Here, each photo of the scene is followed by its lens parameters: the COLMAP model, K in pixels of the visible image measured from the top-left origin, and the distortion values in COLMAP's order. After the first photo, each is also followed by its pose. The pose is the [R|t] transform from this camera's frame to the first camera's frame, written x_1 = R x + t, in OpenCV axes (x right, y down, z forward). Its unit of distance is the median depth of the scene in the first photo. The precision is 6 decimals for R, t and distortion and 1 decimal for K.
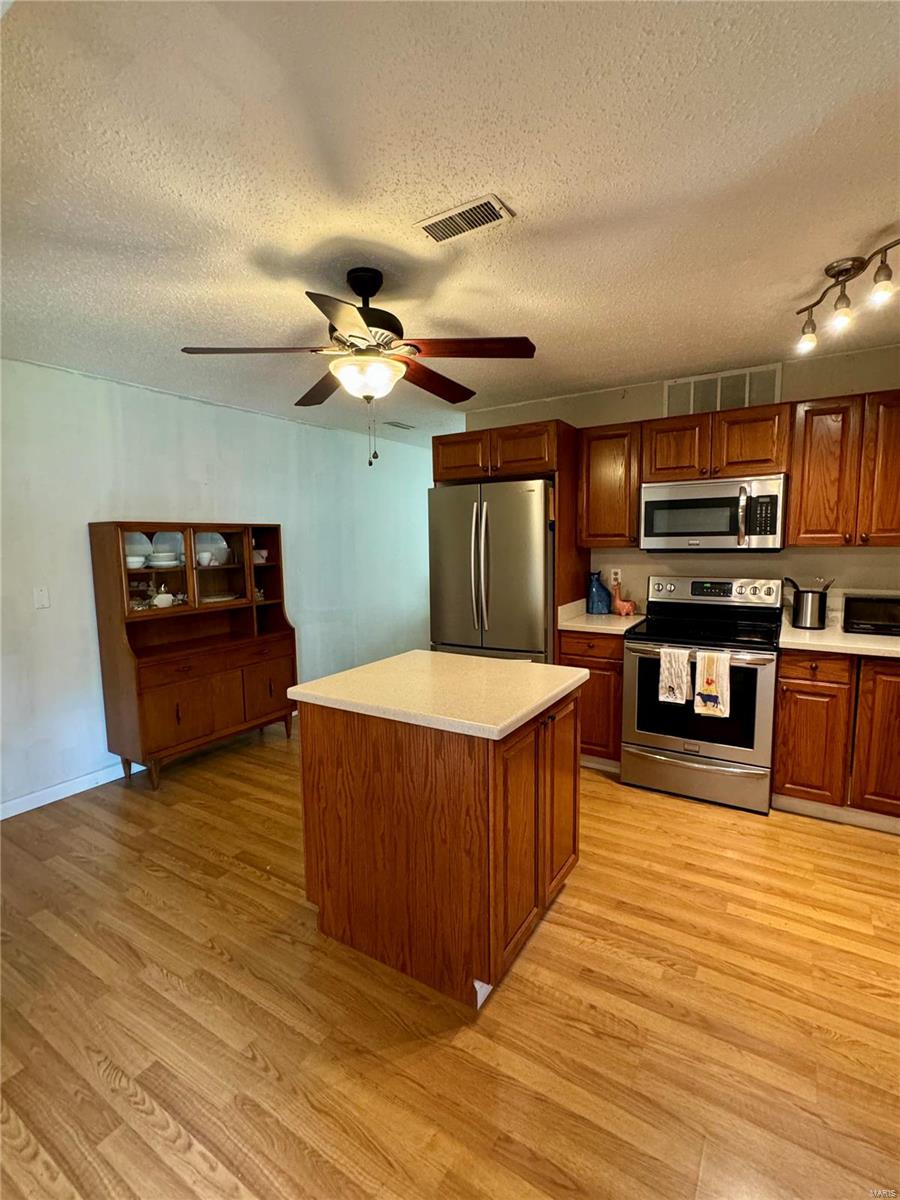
lens RADIAL K [[552.7, 0, 449.5], [0, 552.7, 597.6], [0, 0, 1]] dist [0.001060, -0.000295]
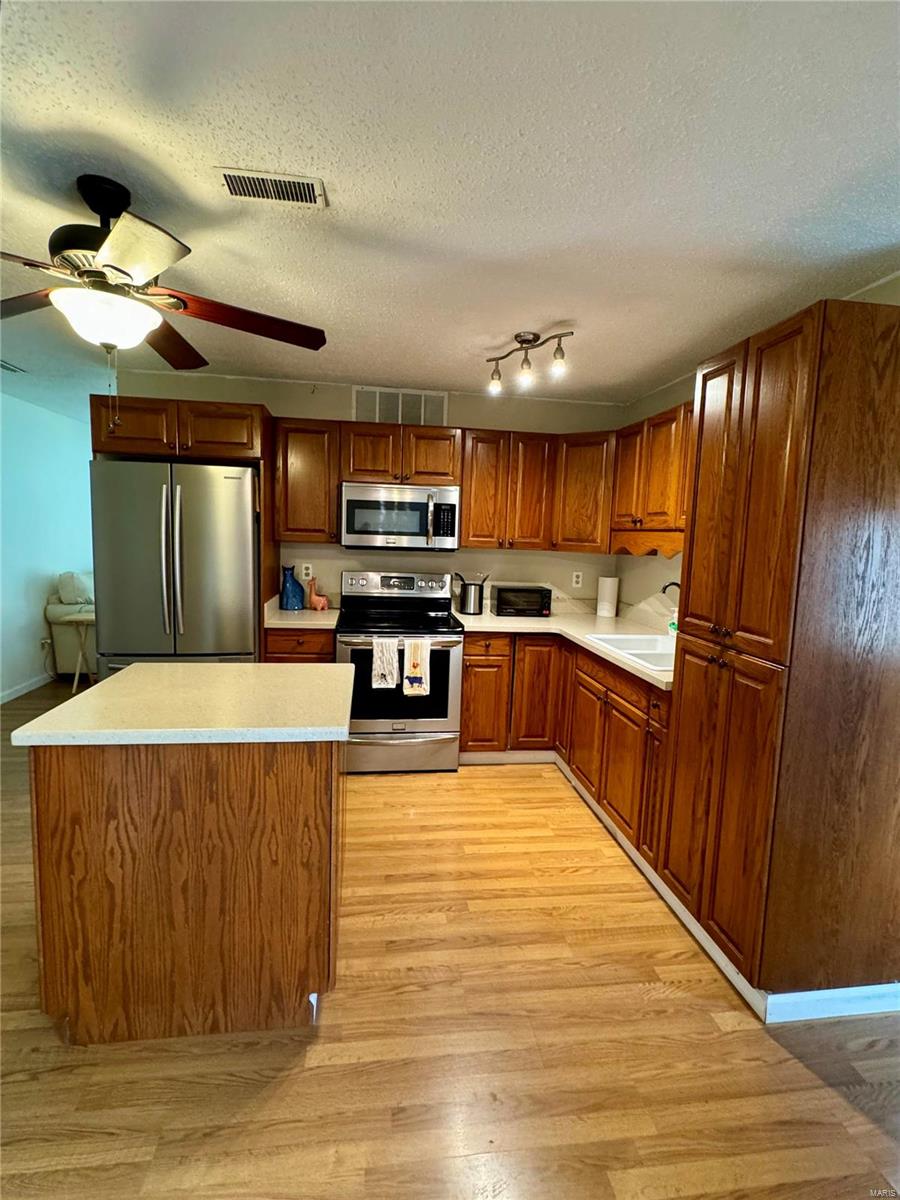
lens RADIAL K [[552.7, 0, 501.5], [0, 552.7, 598.4], [0, 0, 1]] dist [0.001060, -0.000295]
pose [[0.765436, -0.029680, 0.642827, -0.192617], [0.021623, 0.999558, 0.020403, -0.006999], [-0.643149, -0.001718, 0.765739, 0.033257]]
